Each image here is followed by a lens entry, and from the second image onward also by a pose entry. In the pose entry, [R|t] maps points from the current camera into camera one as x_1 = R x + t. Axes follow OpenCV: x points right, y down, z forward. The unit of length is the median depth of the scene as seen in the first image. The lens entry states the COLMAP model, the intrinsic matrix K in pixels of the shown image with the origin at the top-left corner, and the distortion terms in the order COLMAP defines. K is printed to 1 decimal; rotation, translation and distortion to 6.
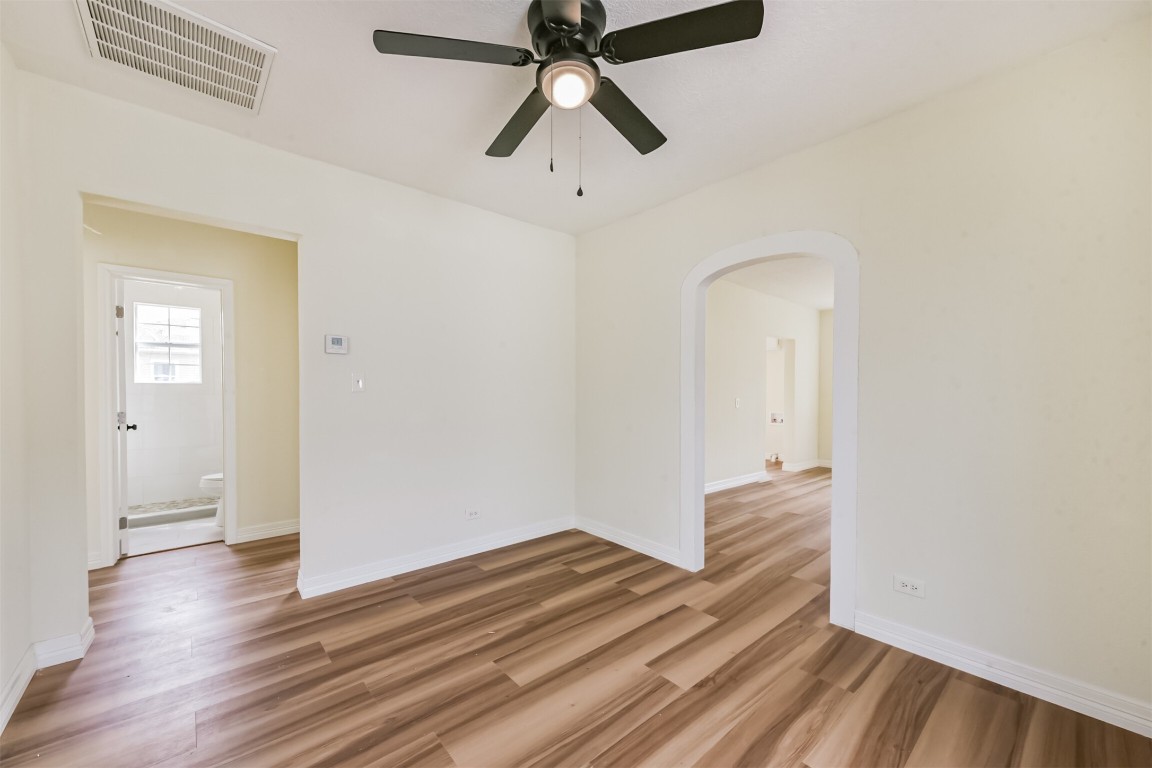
lens RADIAL K [[453.1, 0, 576.0], [0, 453.1, 384.0], [0, 0, 1]] dist [-0.011513, -0.000027]
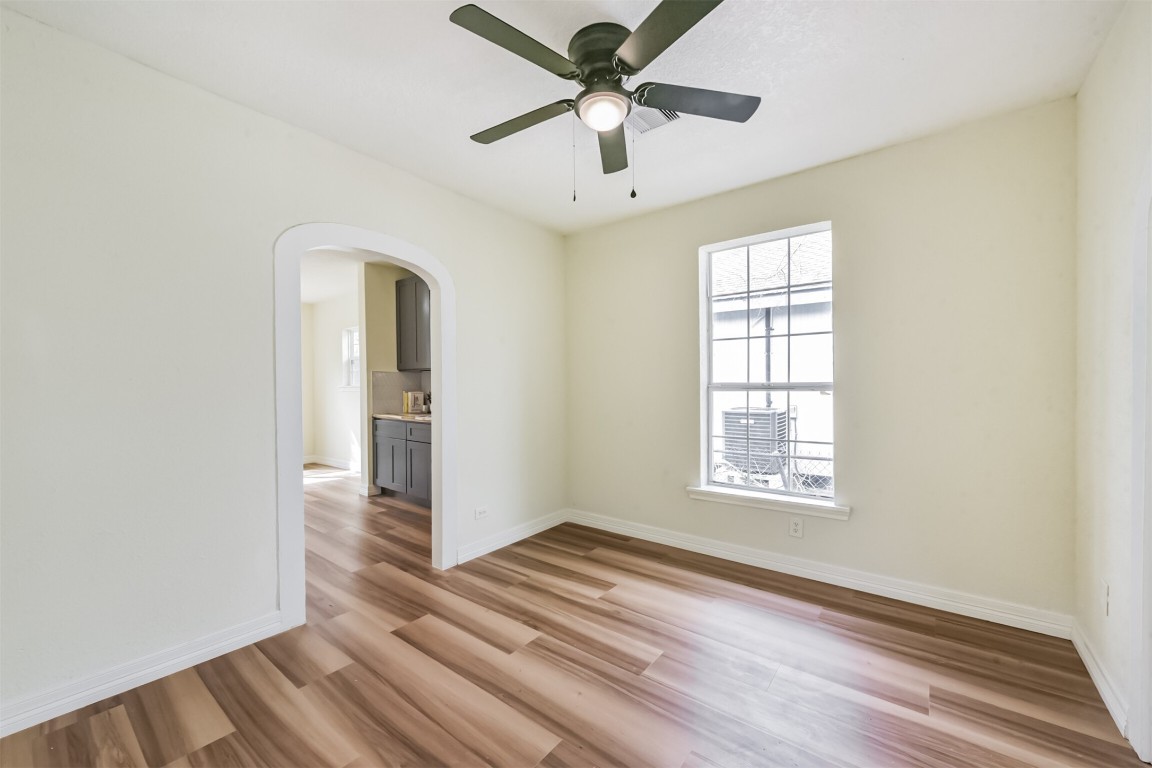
lens RADIAL K [[453.1, 0, 576.0], [0, 453.1, 384.0], [0, 0, 1]] dist [-0.011513, -0.000027]
pose [[-0.186699, -0.007596, 0.982388, -0.861867], [0.008654, 0.999919, 0.009376, 0.010217], [-0.982379, 0.010253, -0.186618, 1.036155]]
